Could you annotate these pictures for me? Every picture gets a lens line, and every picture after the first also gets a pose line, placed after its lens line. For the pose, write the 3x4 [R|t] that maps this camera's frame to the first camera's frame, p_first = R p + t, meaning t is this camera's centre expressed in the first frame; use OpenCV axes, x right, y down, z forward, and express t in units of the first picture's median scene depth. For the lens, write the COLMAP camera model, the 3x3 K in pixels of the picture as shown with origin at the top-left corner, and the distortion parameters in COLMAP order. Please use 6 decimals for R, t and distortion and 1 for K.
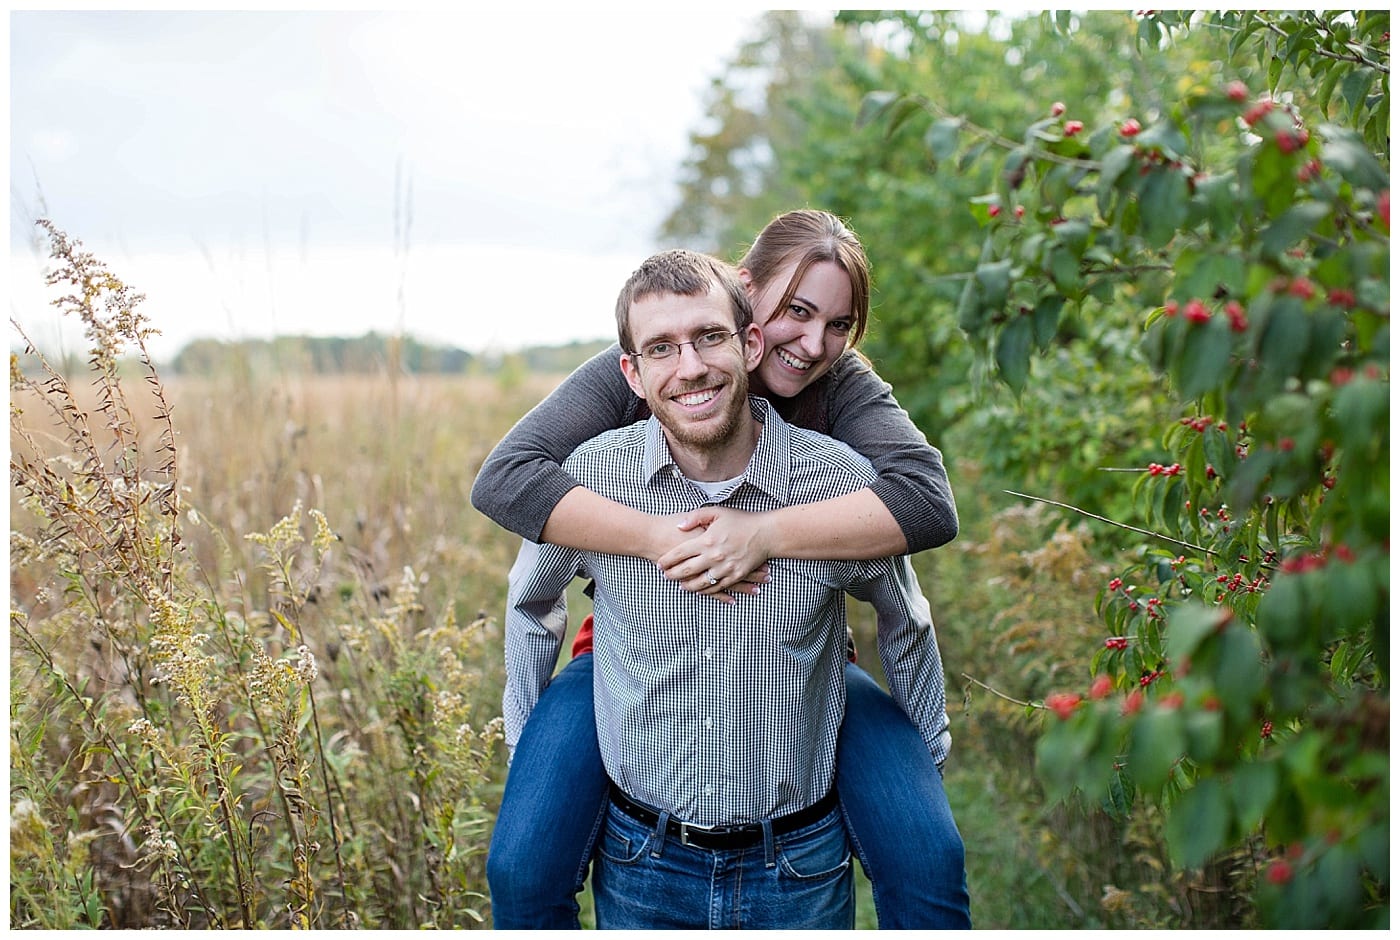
lens RADIAL K [[2455.1, 0, 700.0], [0, 2455.1, 470.0], [0, 0, 1]] dist [-0.086870, 0.142471]
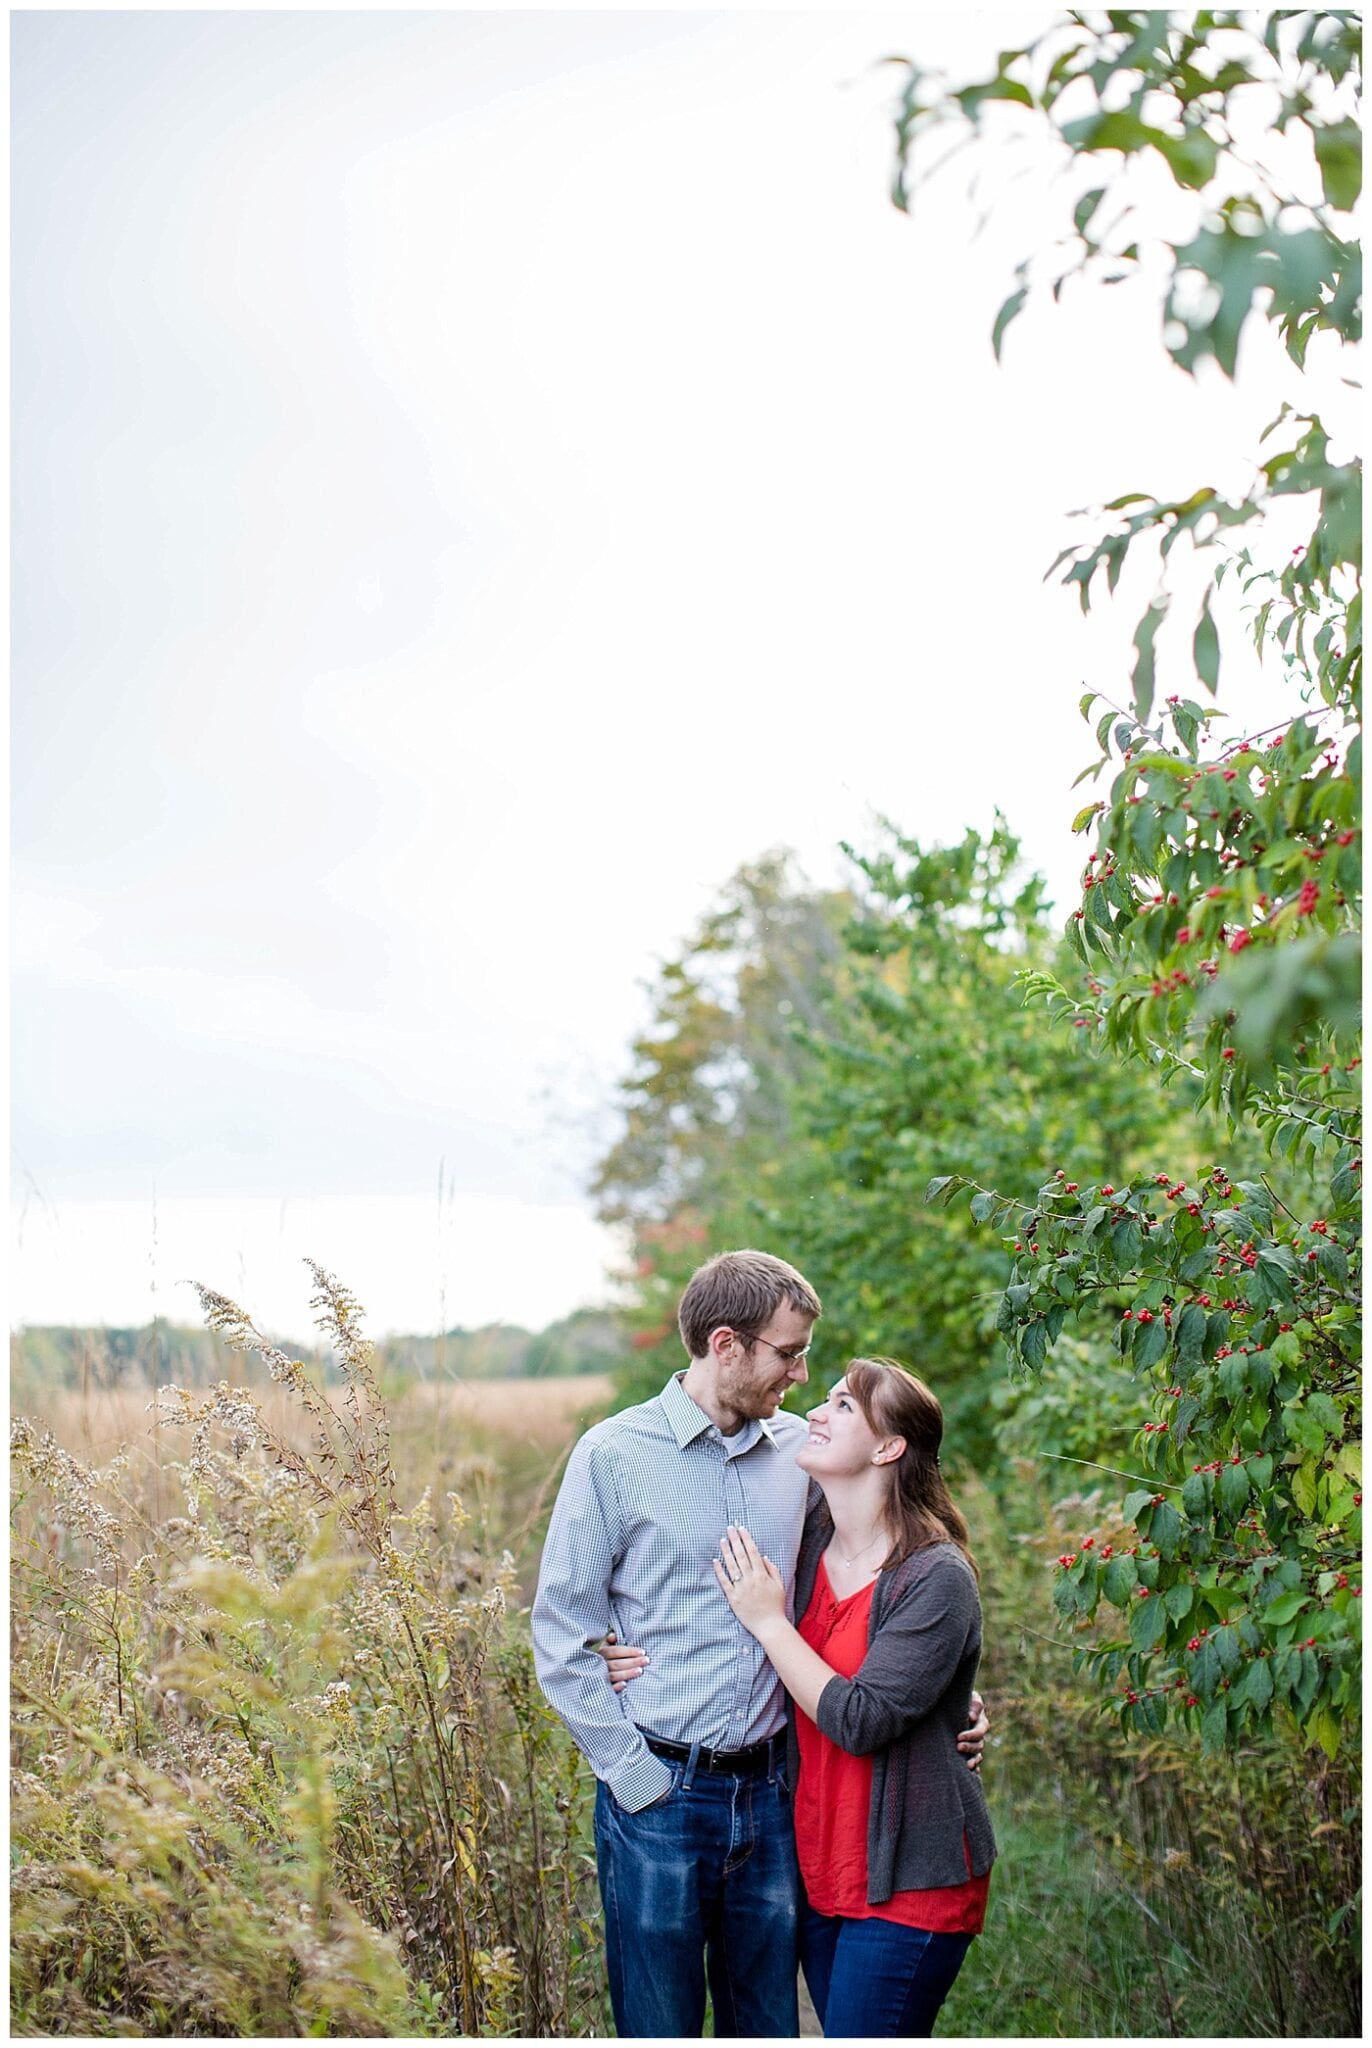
lens RADIAL K [[3591.5, 0, 686.0], [0, 3591.5, 1024.0], [0, 0, 1]] dist [-0.086870, 0.142471]
pose [[0.999626, -0.023033, 0.014730, -0.037891], [0.024828, 0.990357, -0.136294, 0.017646], [-0.011449, 0.136609, 0.990559, -0.402649]]
